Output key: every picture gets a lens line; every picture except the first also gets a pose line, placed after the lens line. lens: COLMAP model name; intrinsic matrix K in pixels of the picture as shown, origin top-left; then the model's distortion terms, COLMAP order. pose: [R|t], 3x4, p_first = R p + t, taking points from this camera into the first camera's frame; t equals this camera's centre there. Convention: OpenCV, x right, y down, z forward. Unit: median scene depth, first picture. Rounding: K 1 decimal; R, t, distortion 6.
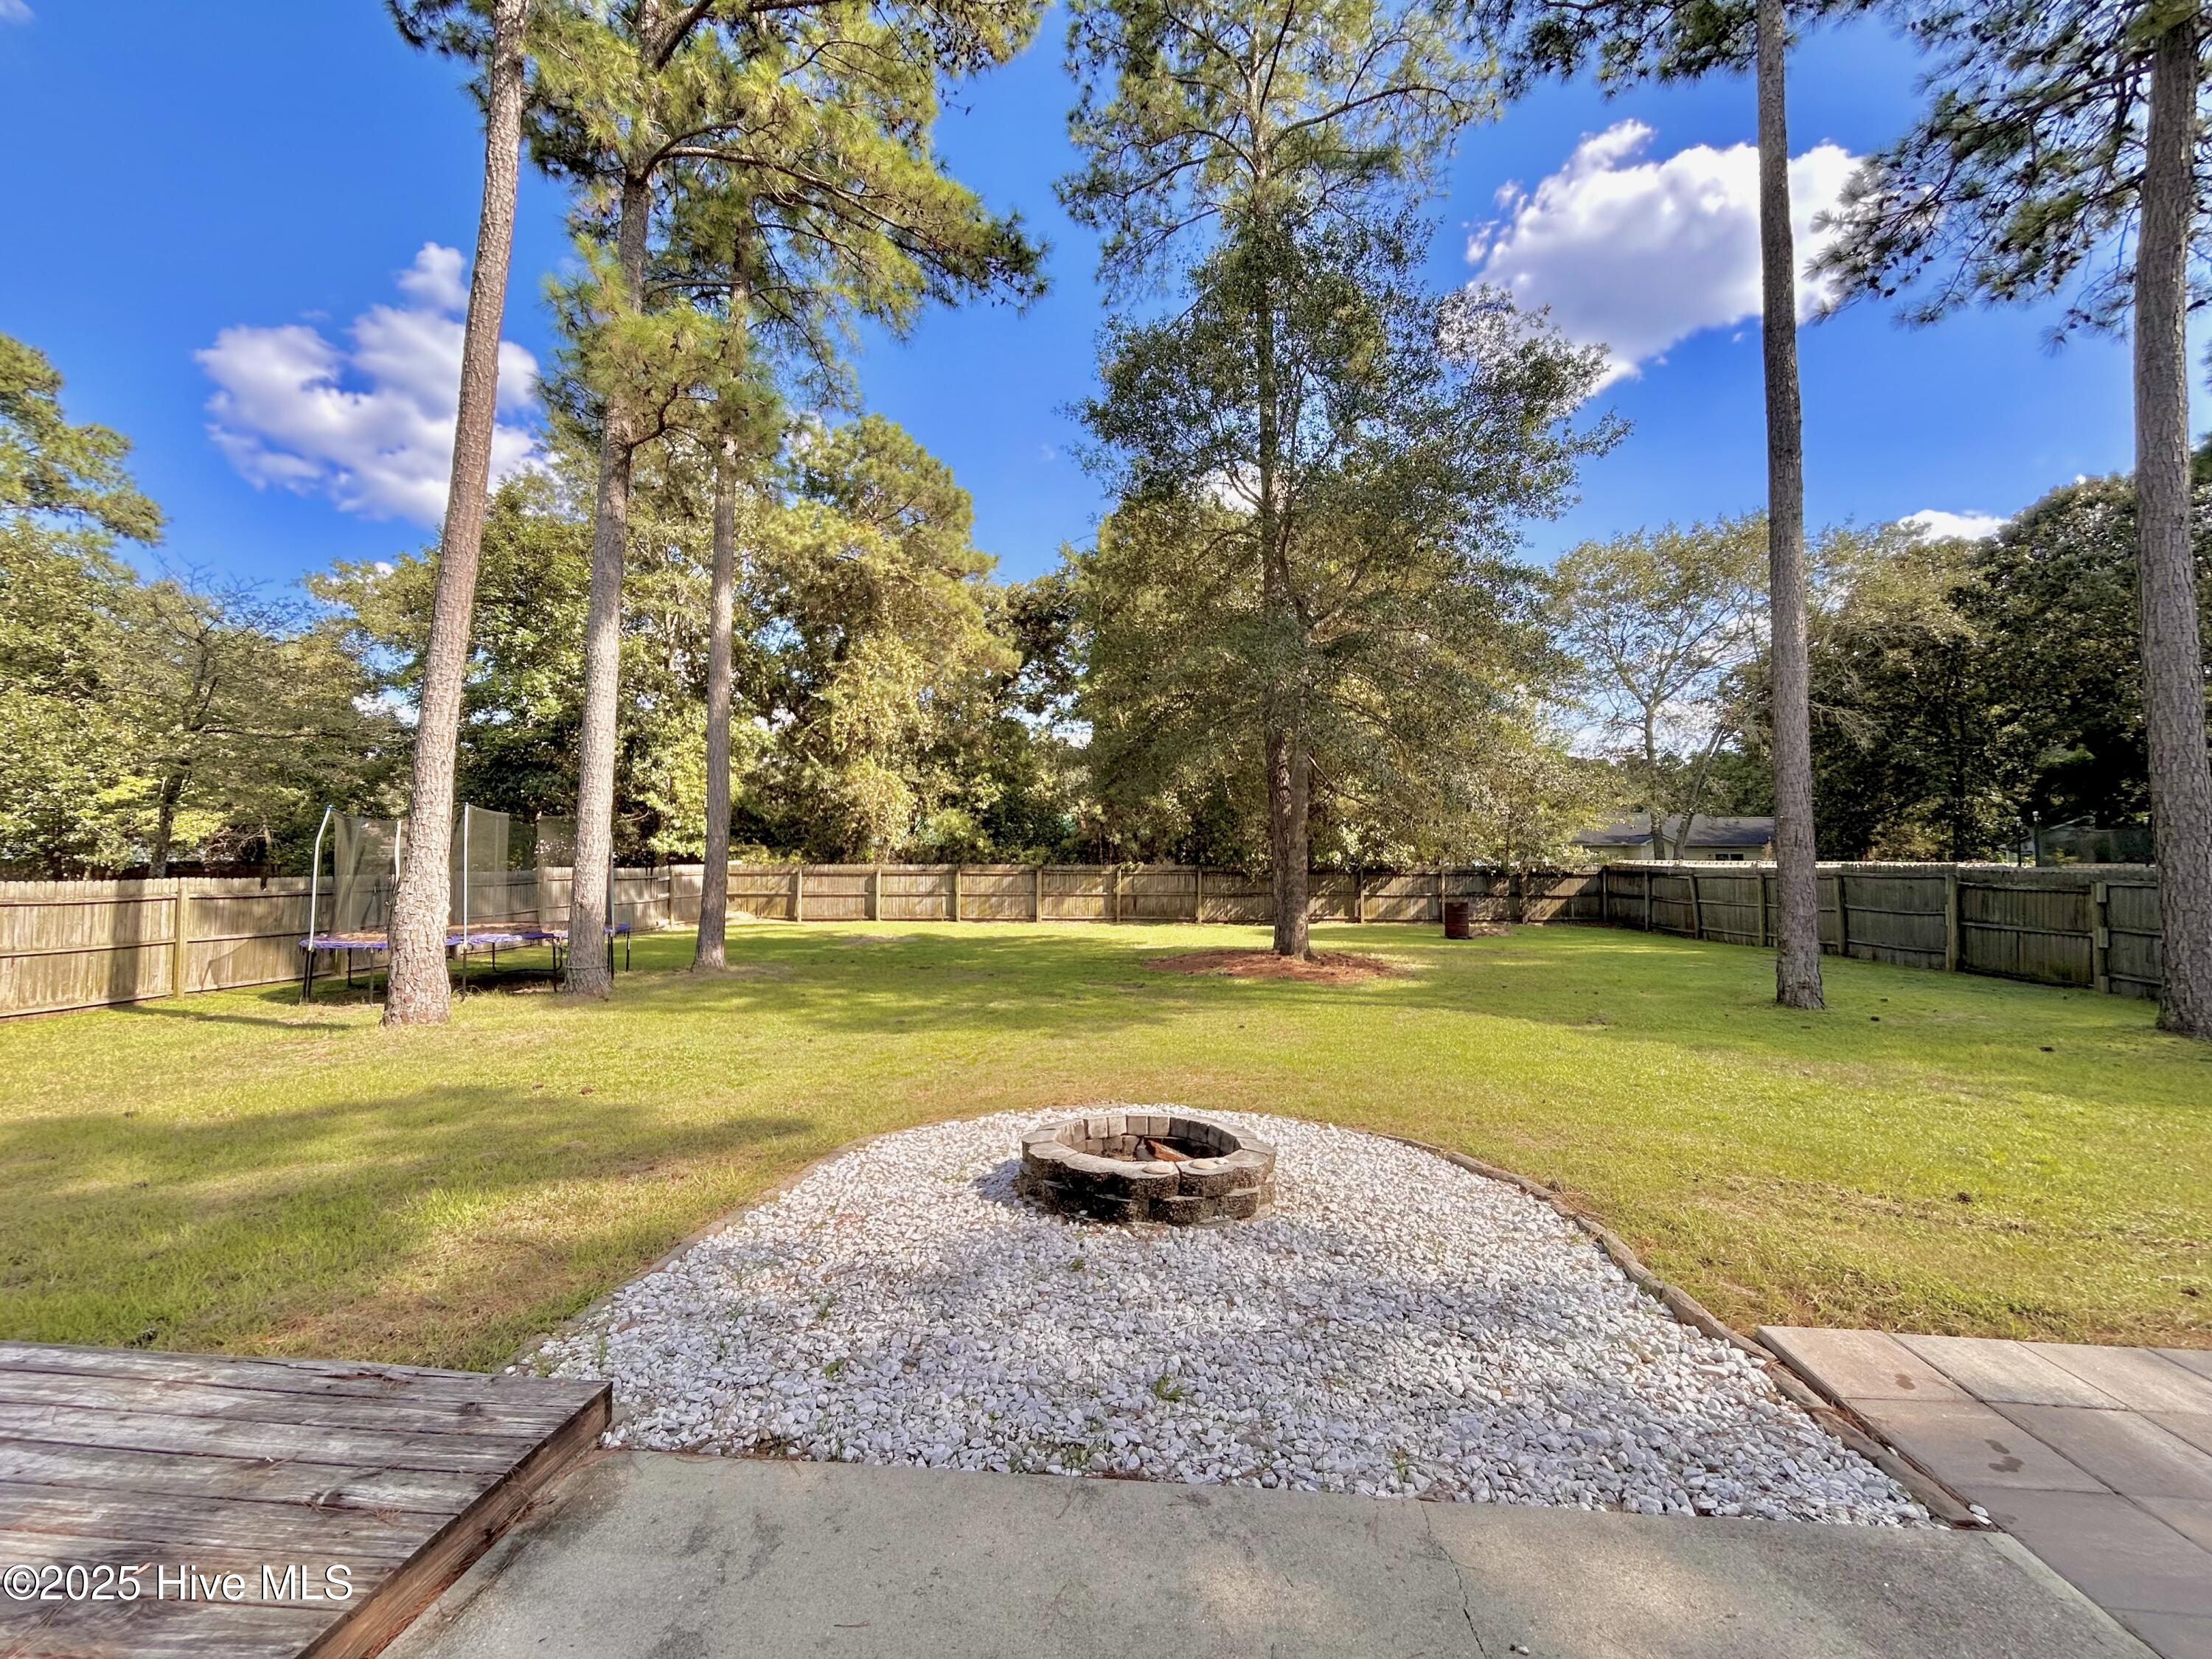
lens RADIAL K [[945.5, 0, 1106.9], [0, 945.5, 829.1], [0, 0, 1]] dist [-0.003886, -0.000751]
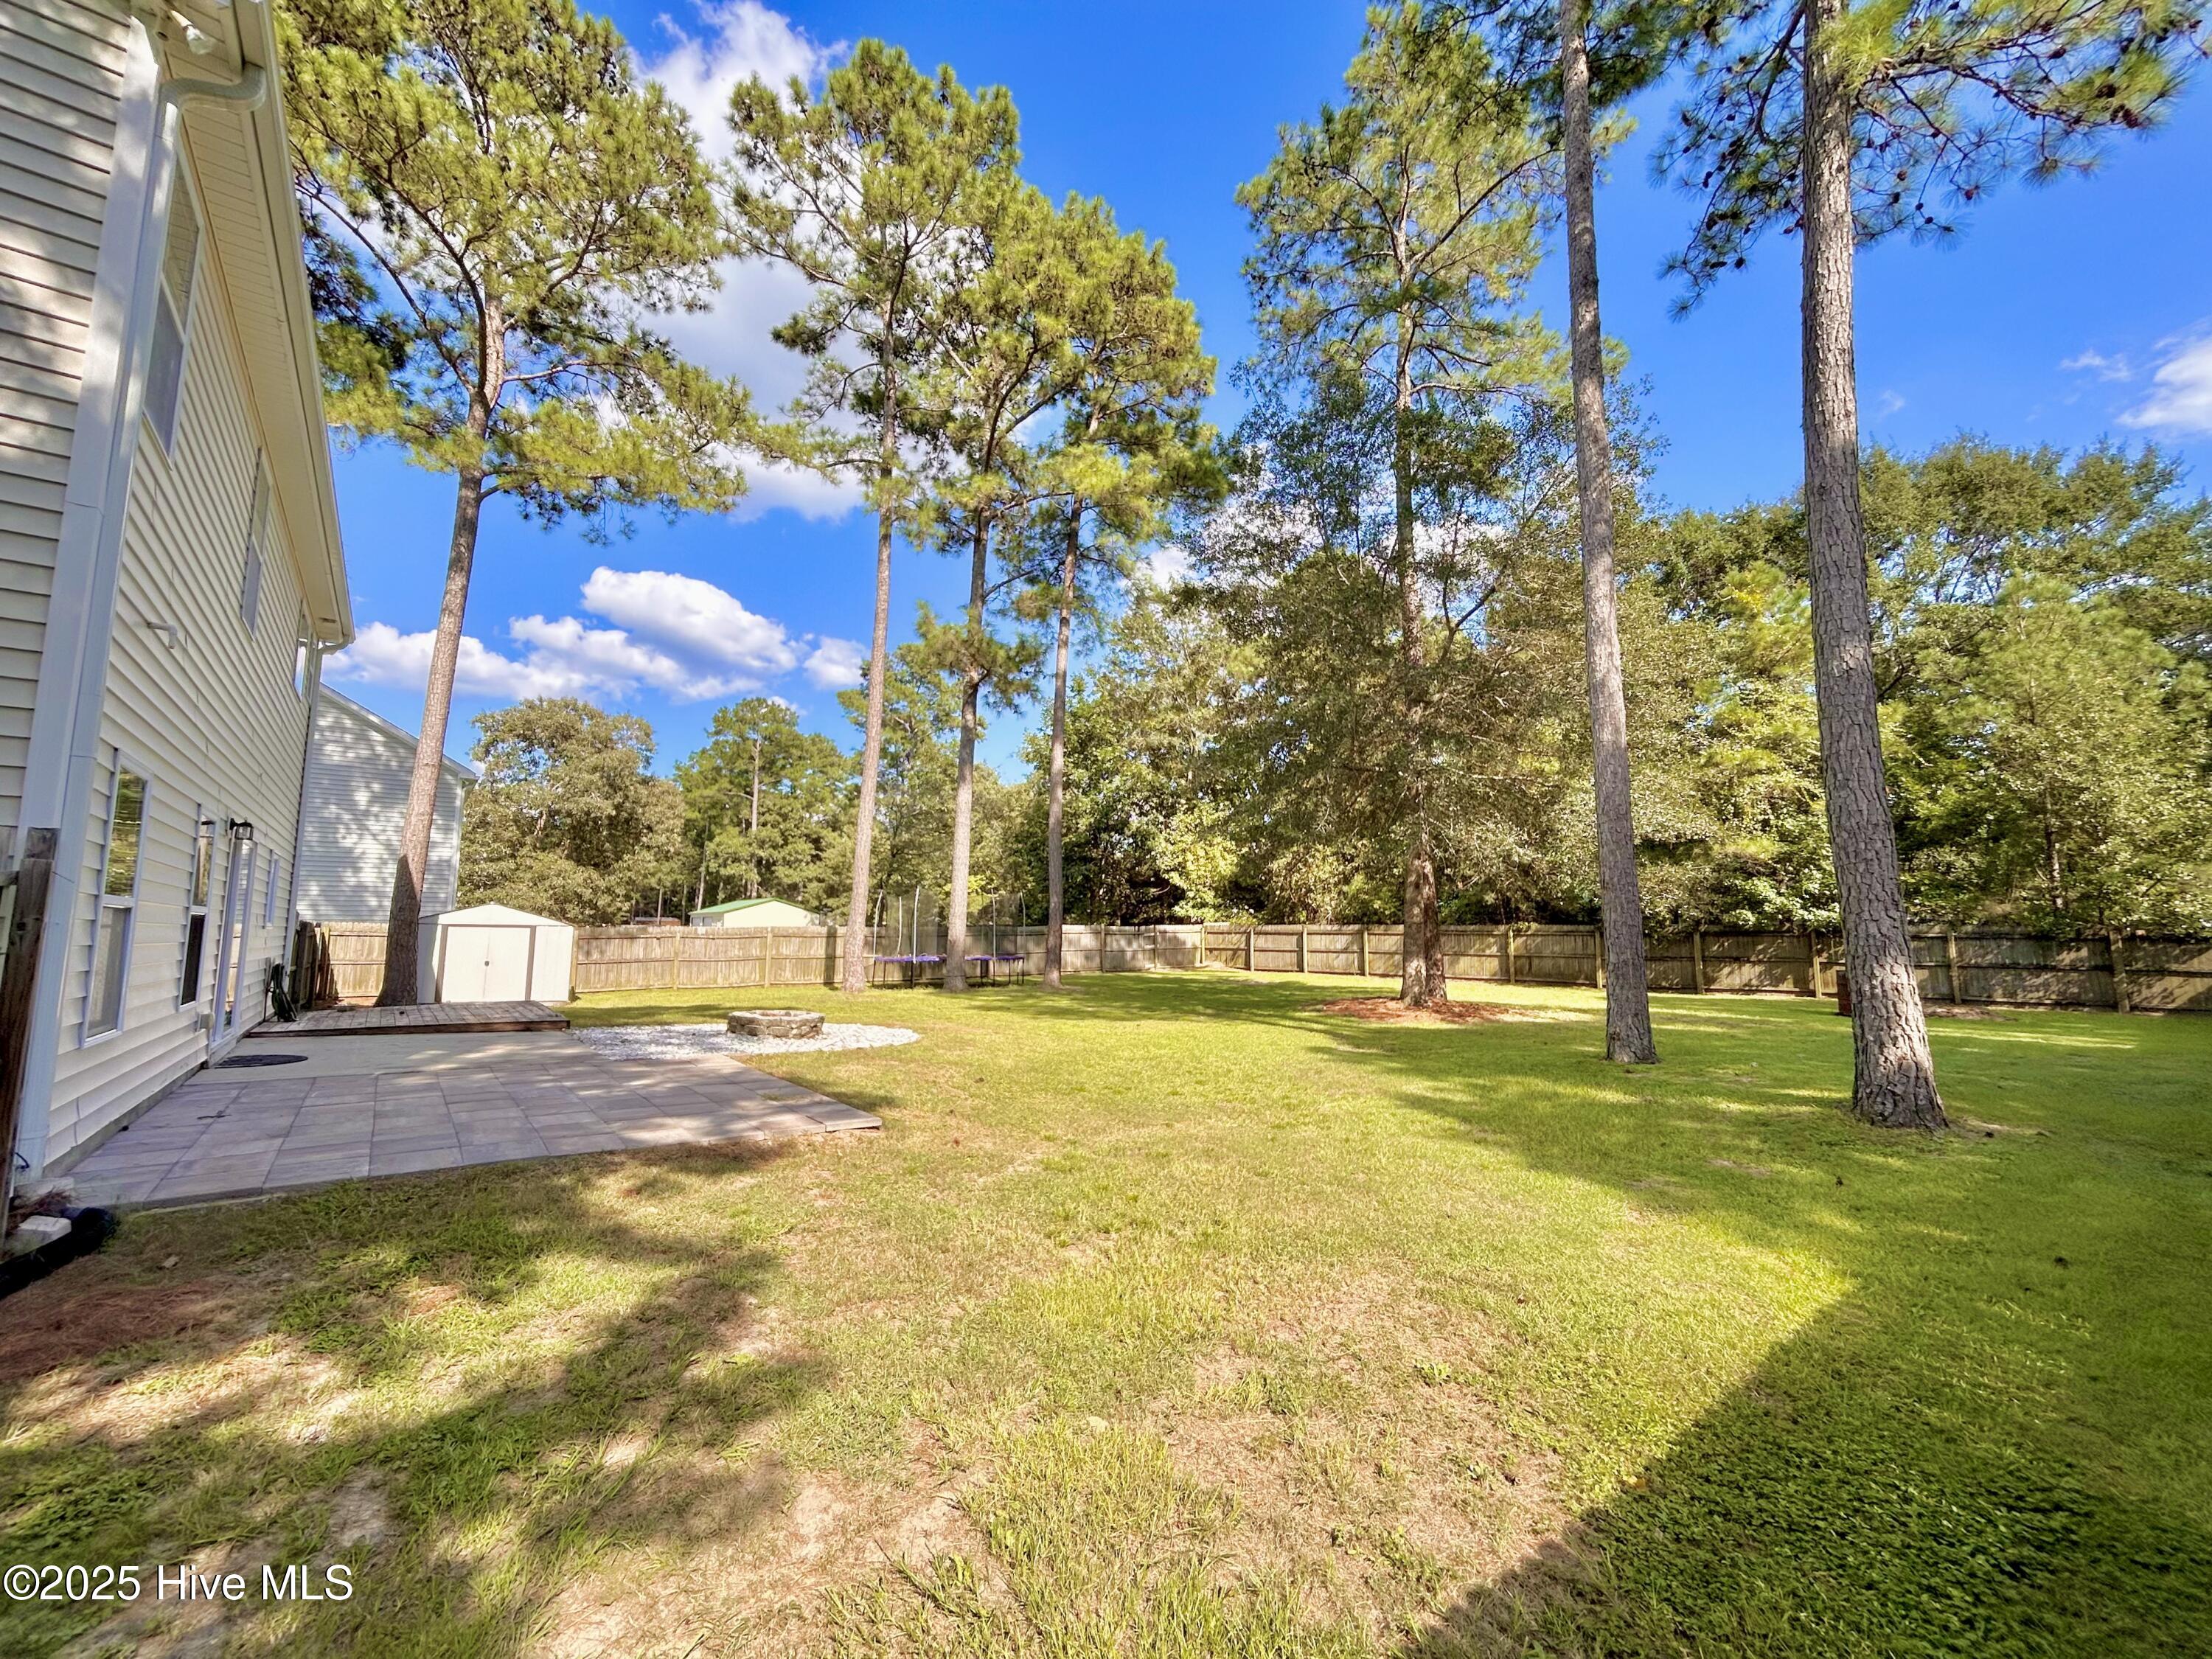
lens RADIAL K [[945.5, 0, 1111.8], [0, 945.5, 832.3], [0, 0, 1]] dist [-0.003886, -0.000751]
pose [[0.678196, -0.072324, -0.731313, 0.477032], [0.018195, 0.996493, -0.081676, 0.013543], [0.734655, 0.042086, 0.677134, -0.000920]]
